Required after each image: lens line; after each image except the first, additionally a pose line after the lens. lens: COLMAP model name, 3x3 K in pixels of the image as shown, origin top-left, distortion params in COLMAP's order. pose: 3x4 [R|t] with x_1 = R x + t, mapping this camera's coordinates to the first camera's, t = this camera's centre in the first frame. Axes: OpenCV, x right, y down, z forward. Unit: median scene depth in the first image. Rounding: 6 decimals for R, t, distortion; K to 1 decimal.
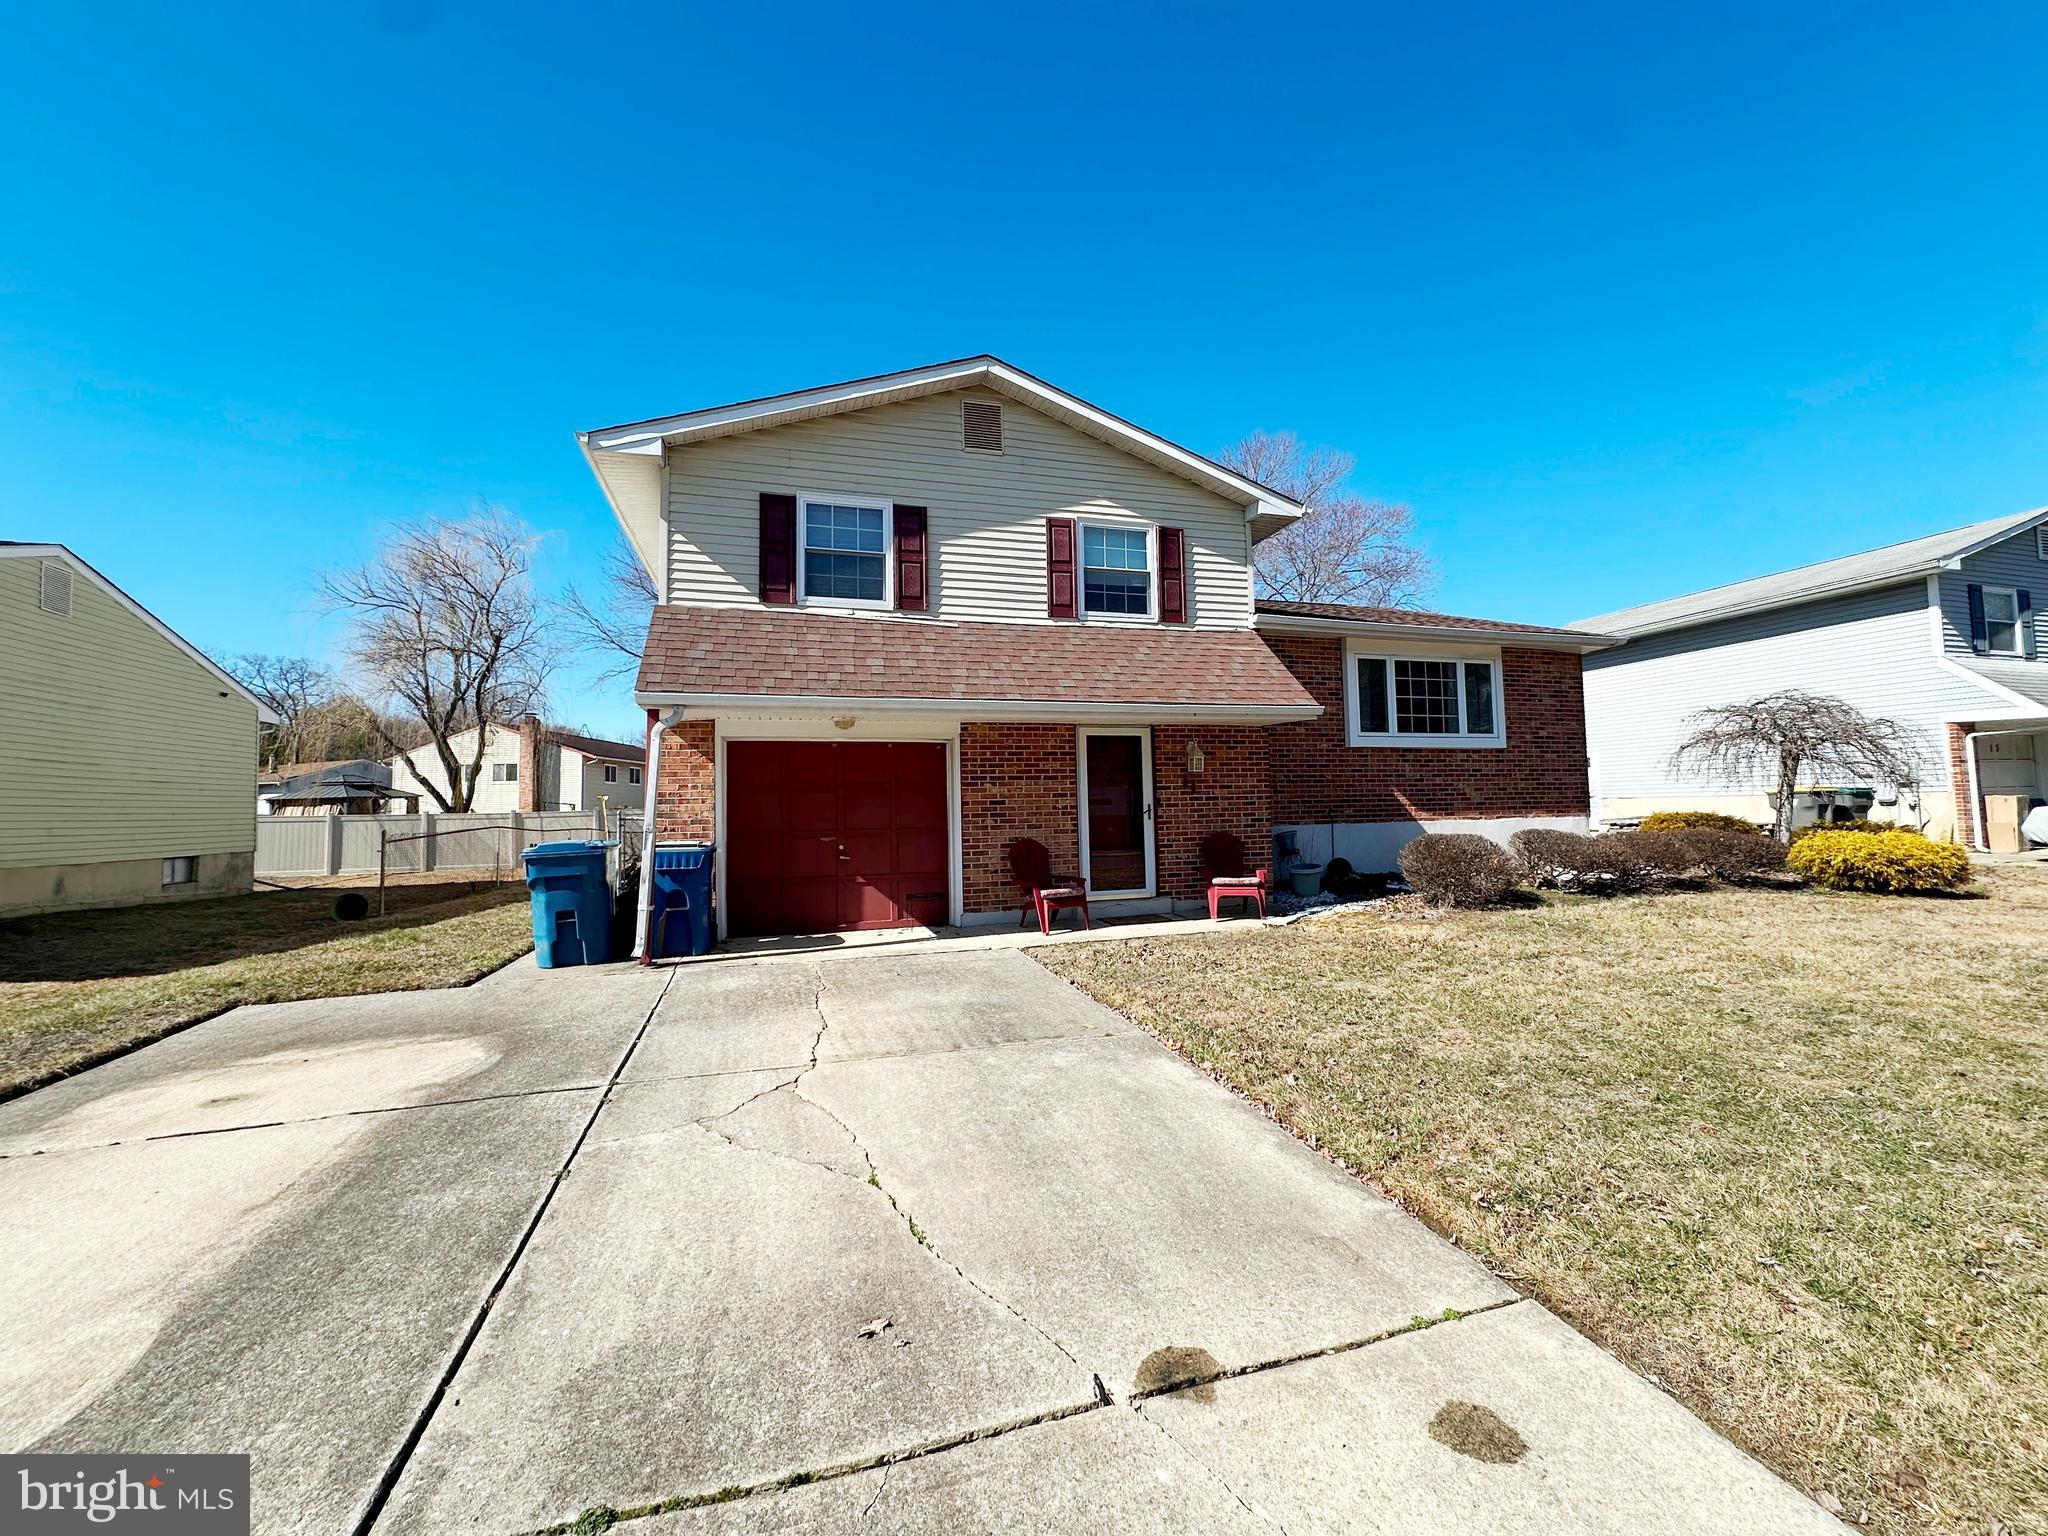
lens RADIAL K [[813.9, 0, 1025.9], [0, 813.9, 766.8], [0, 0, 1]] dist [-0.004248, 0.000441]
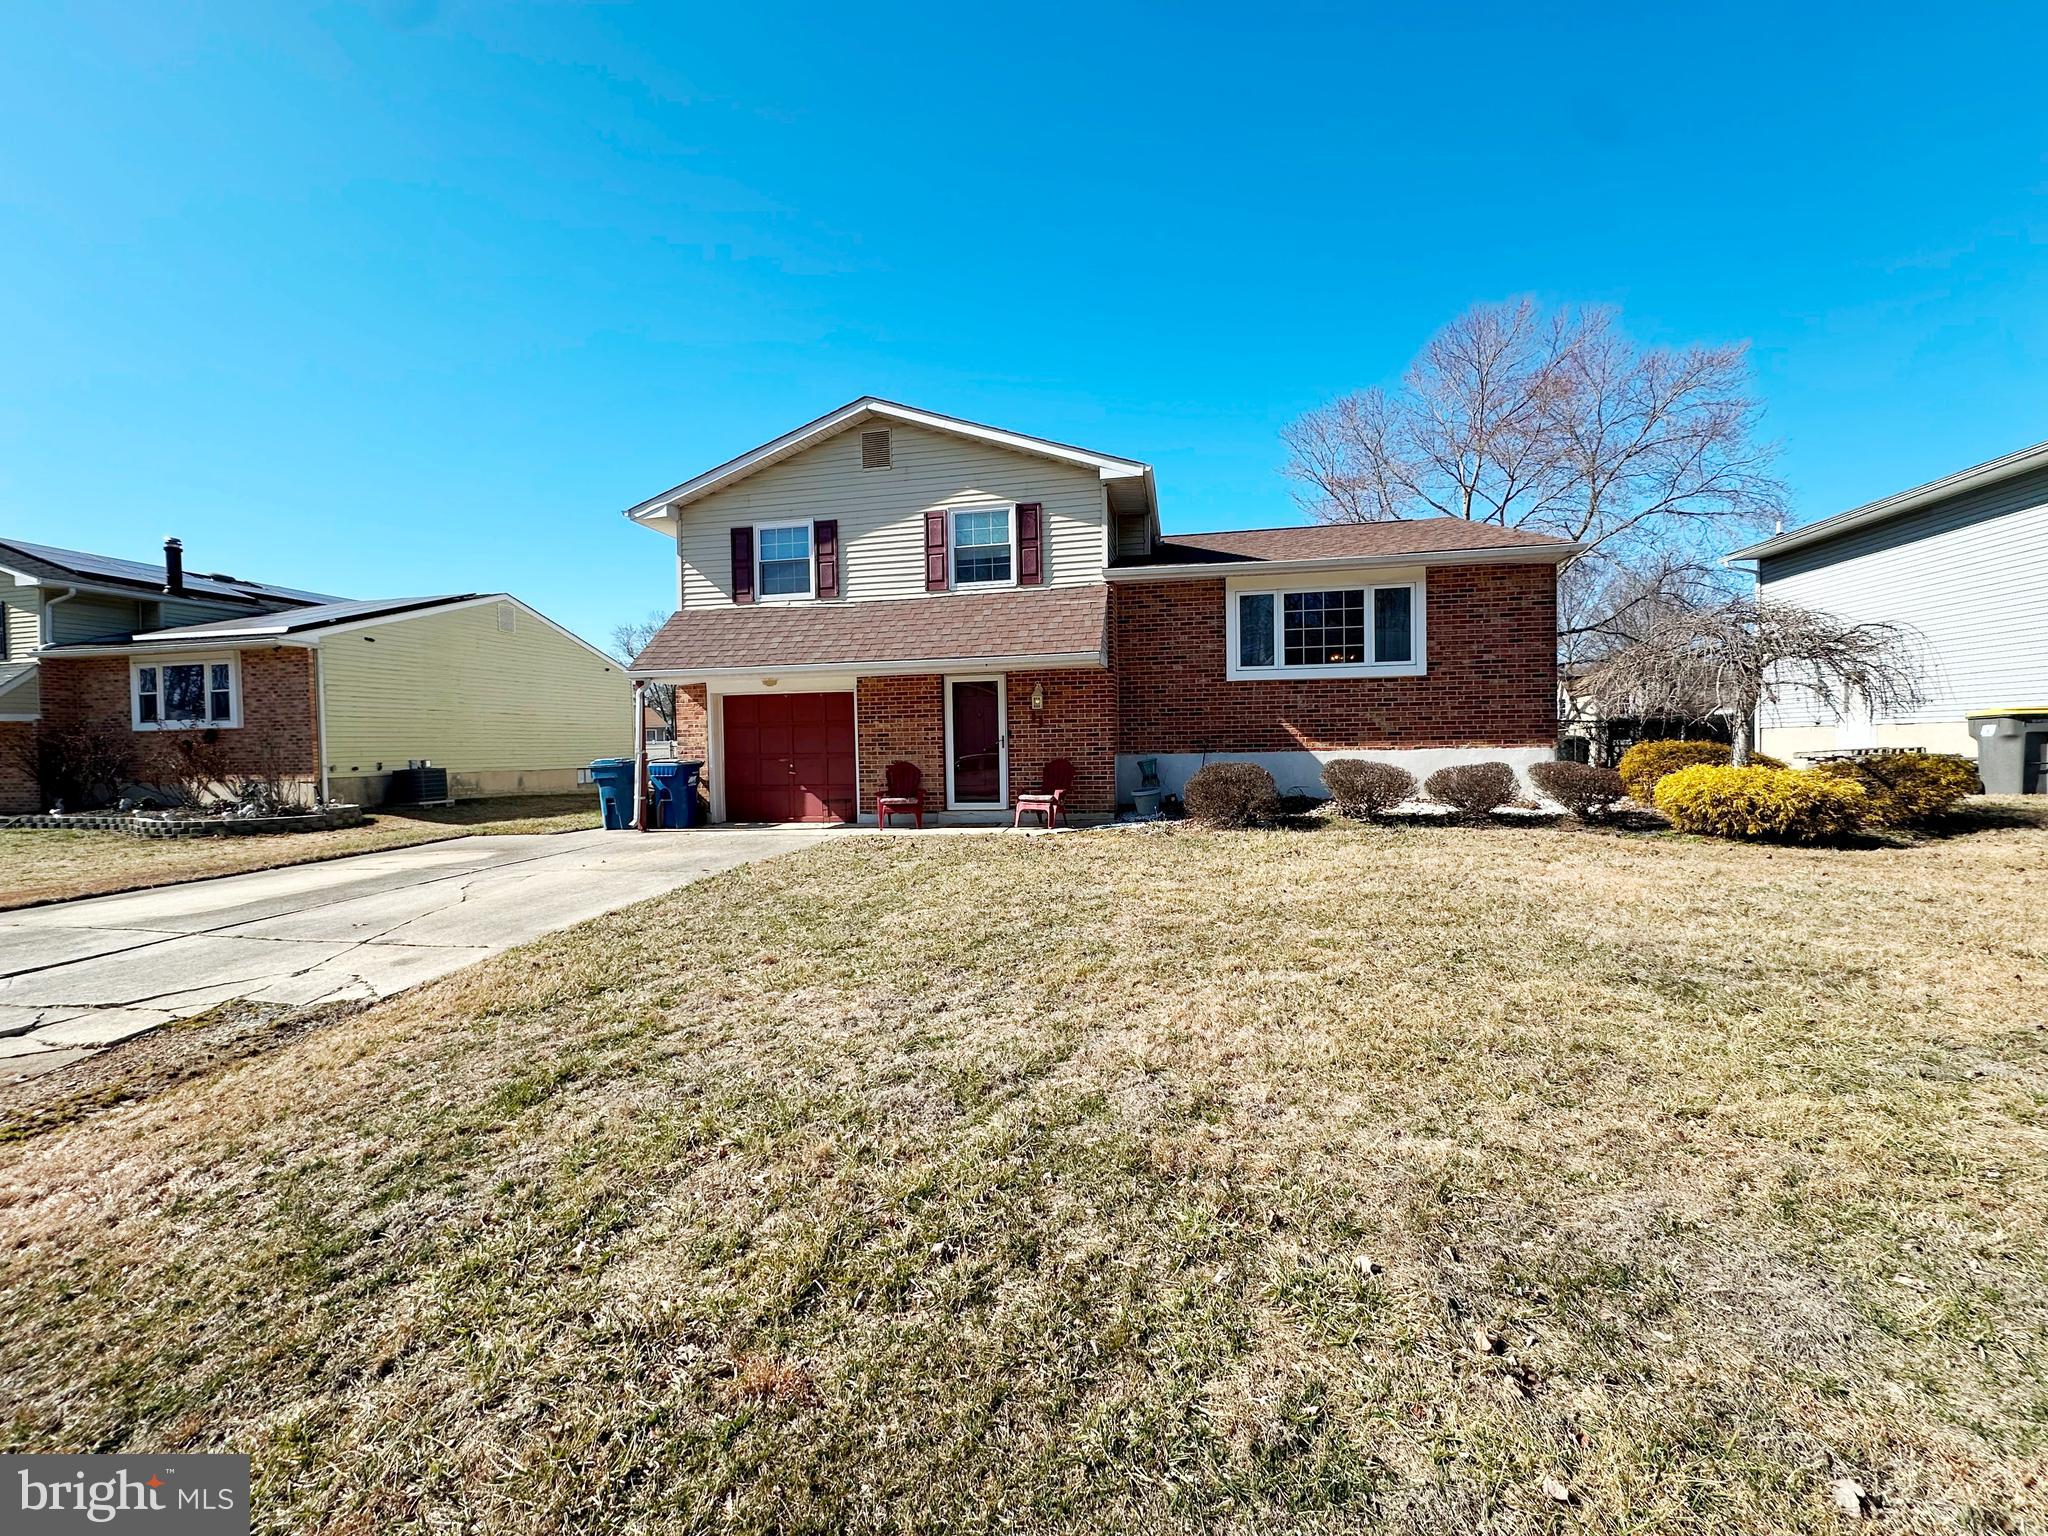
lens RADIAL K [[813.9, 0, 1021.8], [0, 813.9, 764.0], [0, 0, 1]] dist [-0.004248, 0.000441]
pose [[0.881751, 0.013946, -0.471508, 0.771480], [0.025694, 0.996659, 0.077529, -0.006769], [0.471014, -0.080476, 0.878447, -0.085413]]
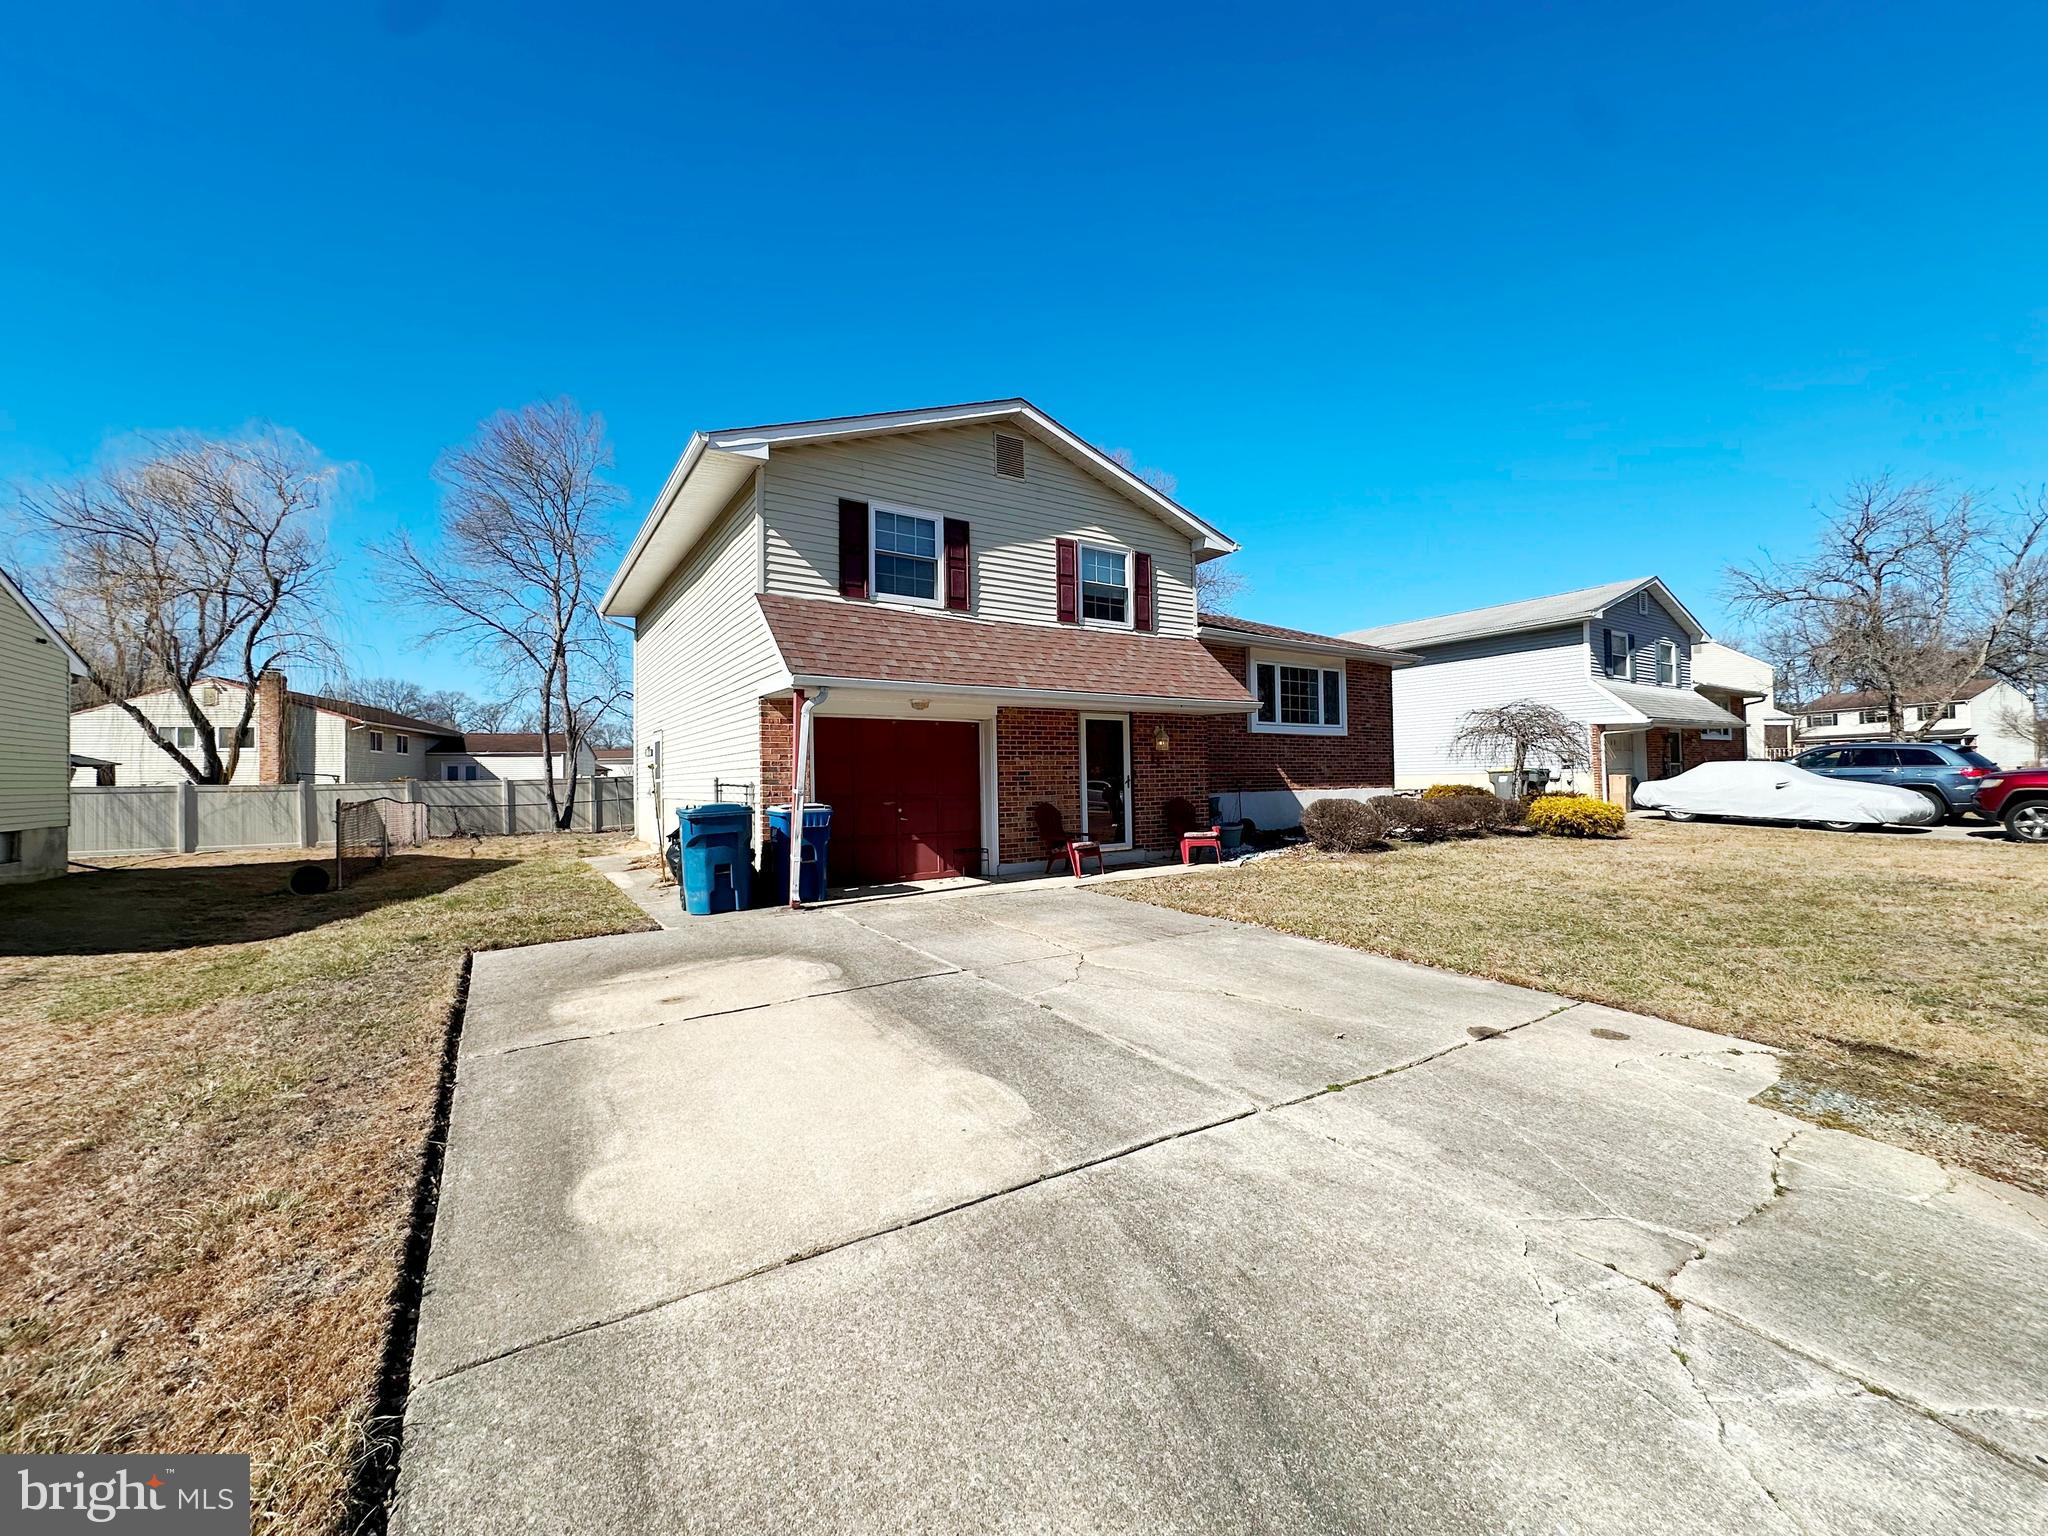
lens RADIAL K [[813.9, 0, 1025.4], [0, 813.9, 767.1], [0, 0, 1]] dist [-0.004248, 0.000441]
pose [[0.958597, 0.009688, 0.284602, -0.359688], [-0.017897, 0.999495, 0.026257, 0.002880], [-0.284203, -0.030263, 0.958286, -0.155133]]
